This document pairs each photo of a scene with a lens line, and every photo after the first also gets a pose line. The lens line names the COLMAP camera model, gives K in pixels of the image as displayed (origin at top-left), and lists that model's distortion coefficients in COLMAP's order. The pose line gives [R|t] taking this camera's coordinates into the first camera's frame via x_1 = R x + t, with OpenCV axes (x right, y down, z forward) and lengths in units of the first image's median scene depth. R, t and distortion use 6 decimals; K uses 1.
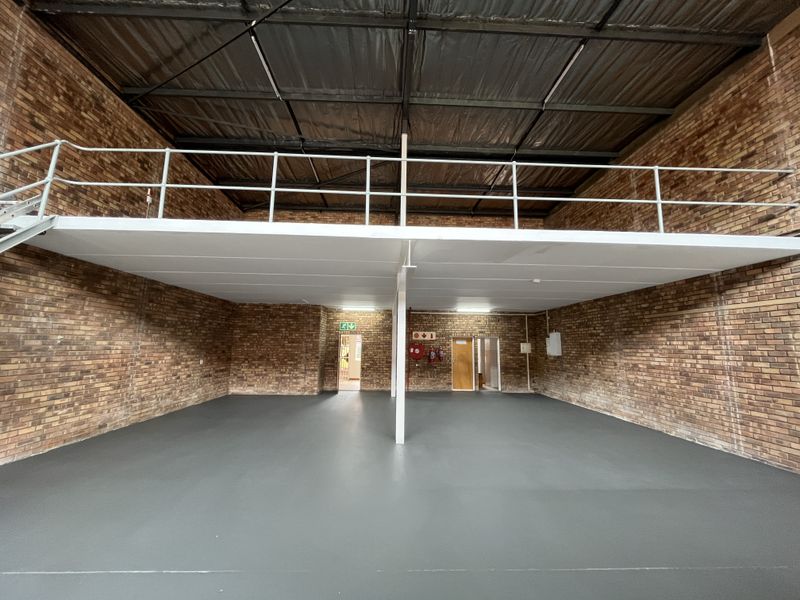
lens RADIAL K [[322.8, 0, 399.0], [0, 322.8, 298.8], [0, 0, 1]] dist [-0.001957, -0.000669]
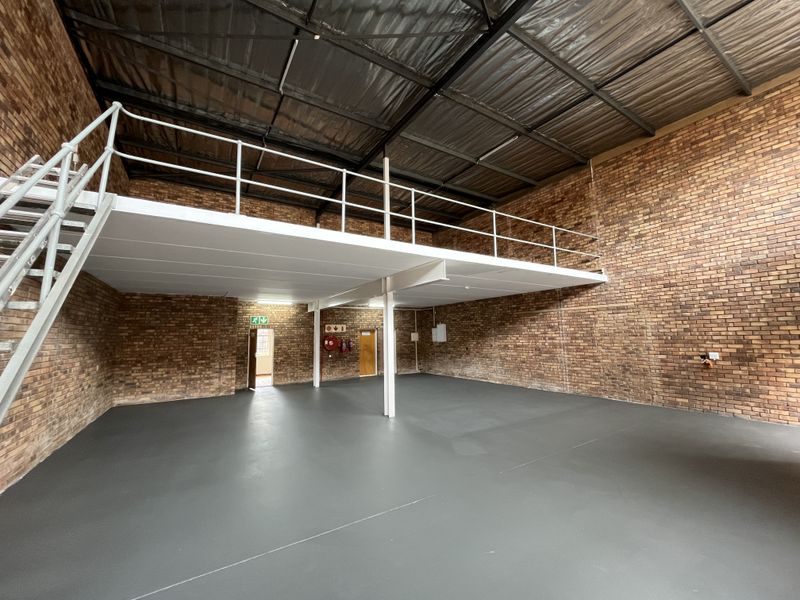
lens RADIAL K [[322.8, 0, 397.5], [0, 322.8, 298.6], [0, 0, 1]] dist [-0.001957, -0.000669]
pose [[0.869069, 0.025581, 0.494029, -0.471975], [-0.039332, 0.999074, 0.017460, -0.019566], [-0.493125, -0.034605, 0.869270, -0.049852]]
